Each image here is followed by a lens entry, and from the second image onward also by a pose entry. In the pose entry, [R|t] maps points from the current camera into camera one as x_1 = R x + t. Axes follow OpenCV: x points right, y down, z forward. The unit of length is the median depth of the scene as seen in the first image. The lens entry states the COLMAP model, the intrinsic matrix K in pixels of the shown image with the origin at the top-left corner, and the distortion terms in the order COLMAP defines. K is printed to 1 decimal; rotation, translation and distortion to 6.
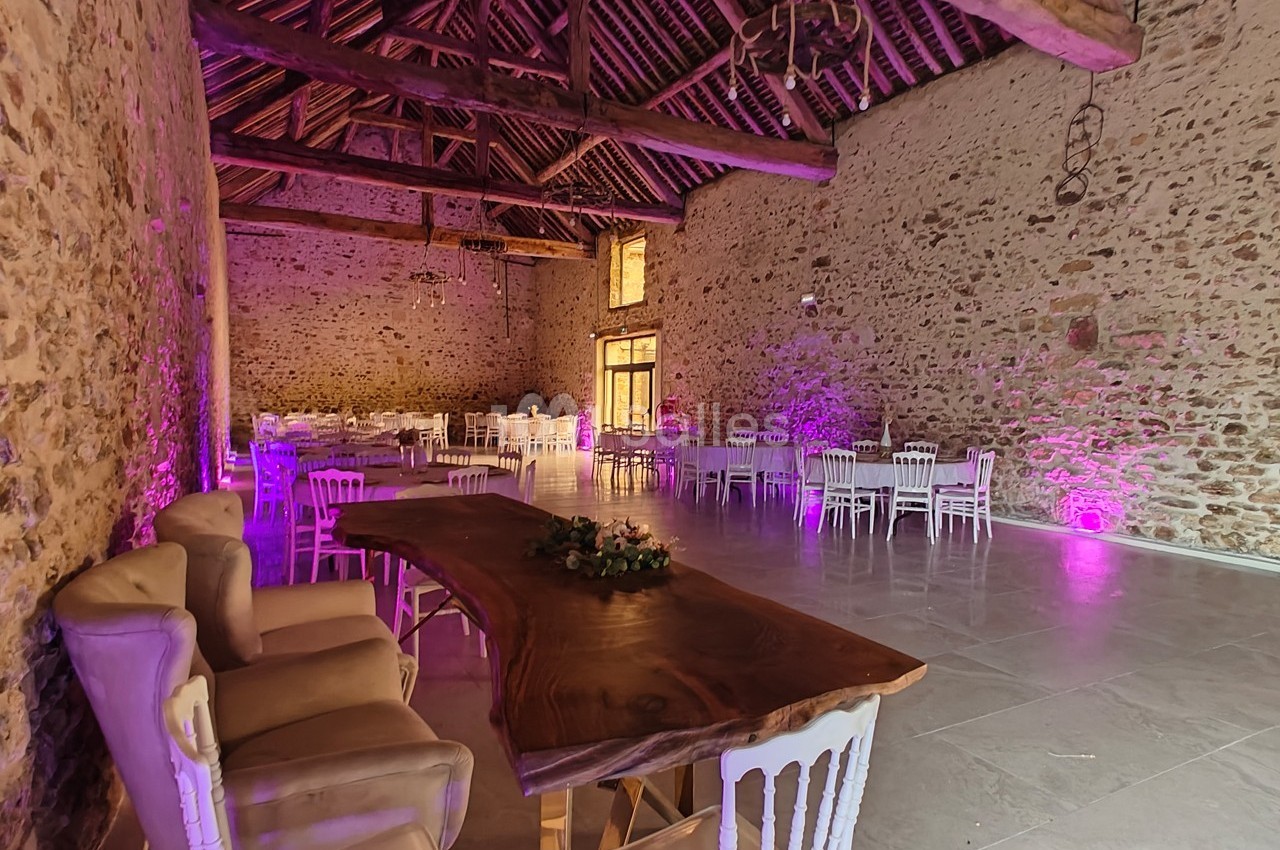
lens RADIAL K [[691.0, 0, 633.3], [0, 691.0, 443.8], [0, 0, 1]] dist [0.006139, -0.001555]
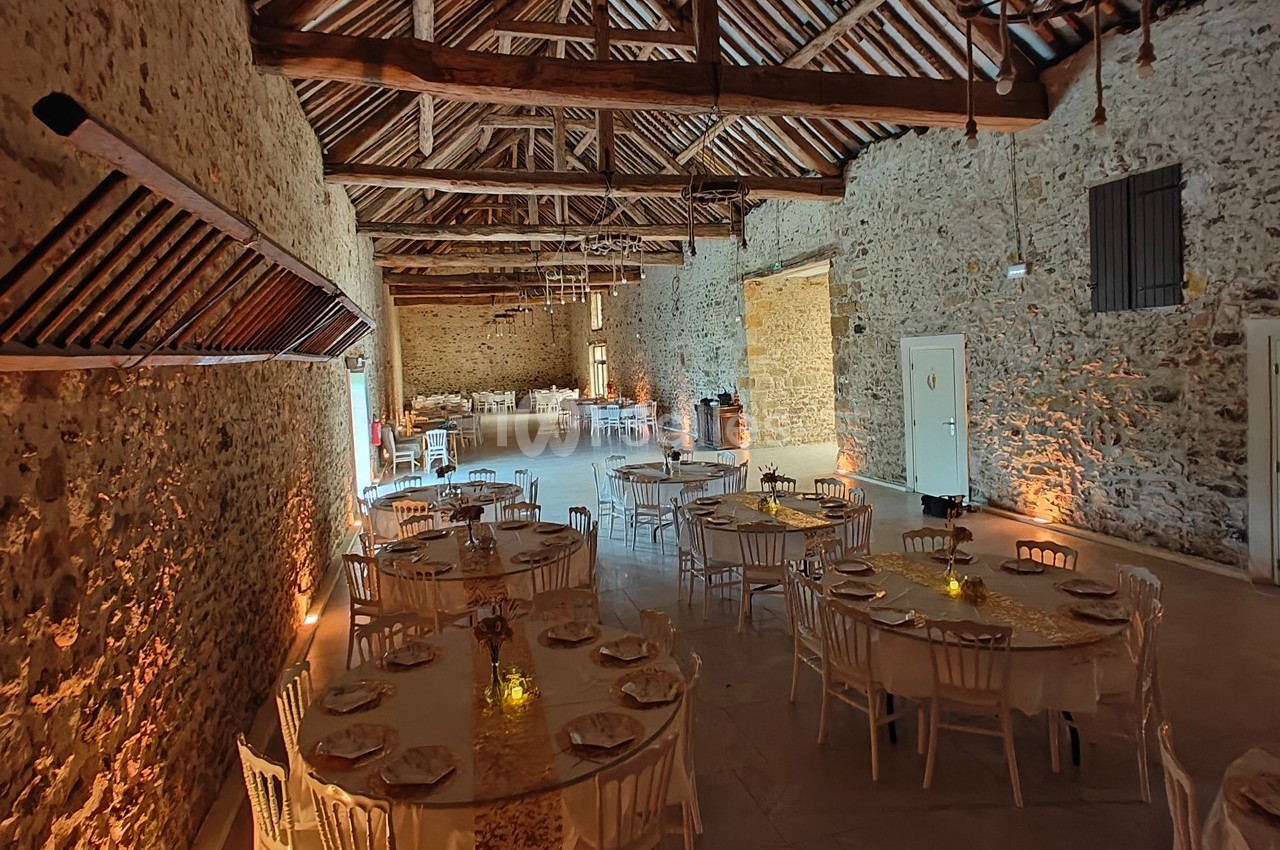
lens RADIAL K [[691.0, 0, 648.2], [0, 691.0, 382.4], [0, 0, 1]] dist [0.006139, -0.001555]
pose [[0.980204, -0.051881, -0.191073, 0.748602], [0.045993, 0.998324, -0.035125, 0.021567], [0.192575, 0.025641, 0.980947, -1.240092]]
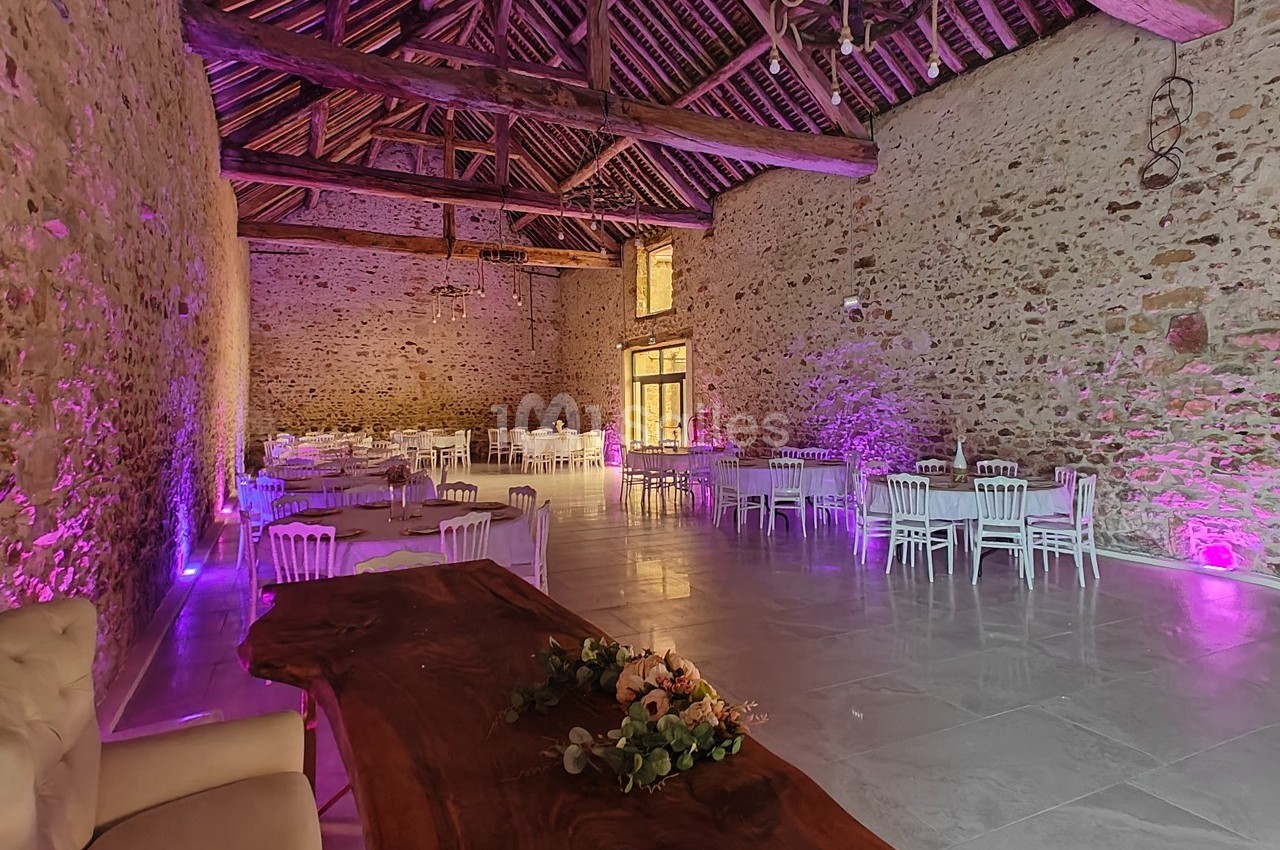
lens RADIAL K [[691.0, 0, 638.7], [0, 691.0, 390.1], [0, 0, 1]] dist [0.006139, -0.001555]
pose [[0.999216, -0.020936, -0.033608, -0.002024], [0.017878, 0.995885, -0.088841, -0.017334], [0.035329, 0.088170, 0.995479, 0.087537]]
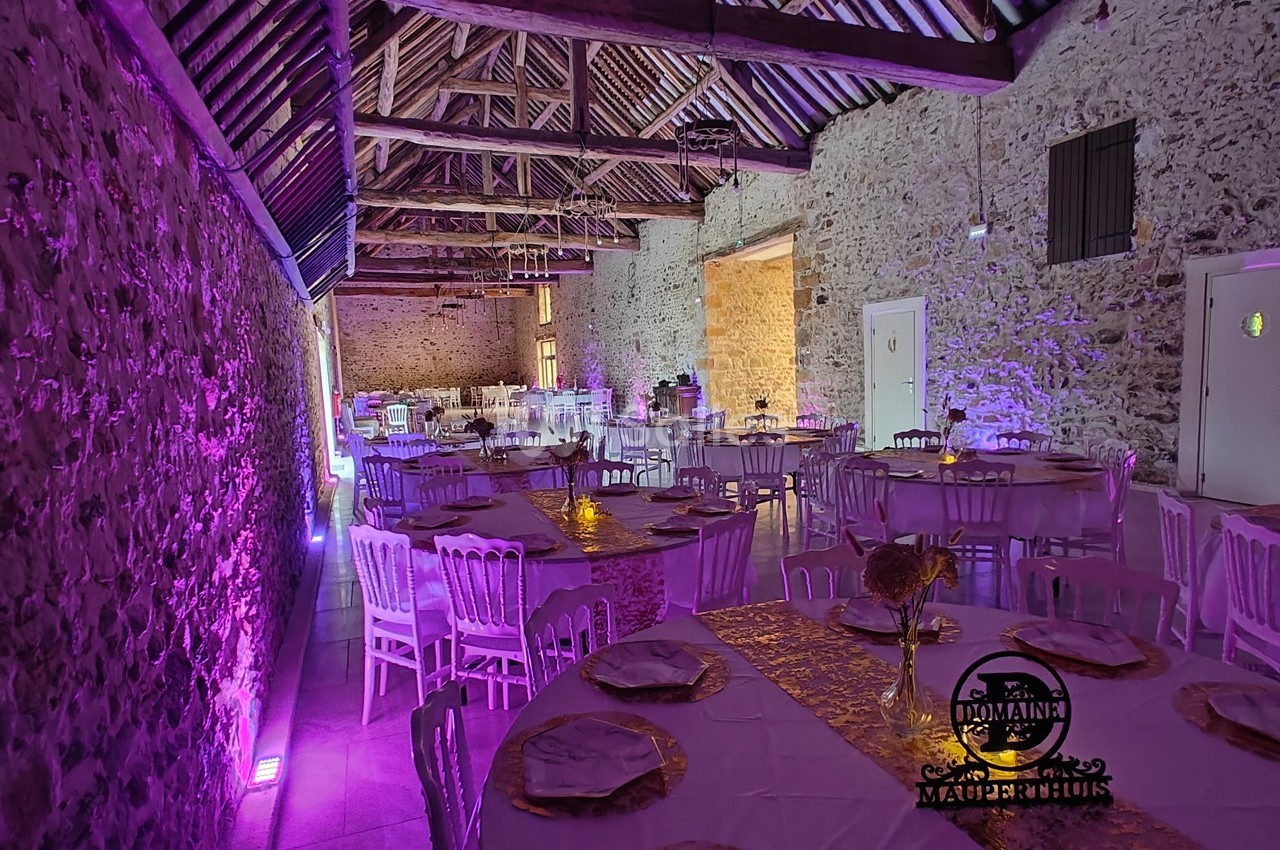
lens RADIAL K [[691.0, 0, 645.8], [0, 691.0, 434.5], [0, 0, 1]] dist [0.006139, -0.001555]
pose [[0.993481, -0.040883, -0.106415, 0.697044], [0.043893, 0.998695, 0.026099, 0.090771], [0.105209, -0.030599, 0.993979, -1.270986]]
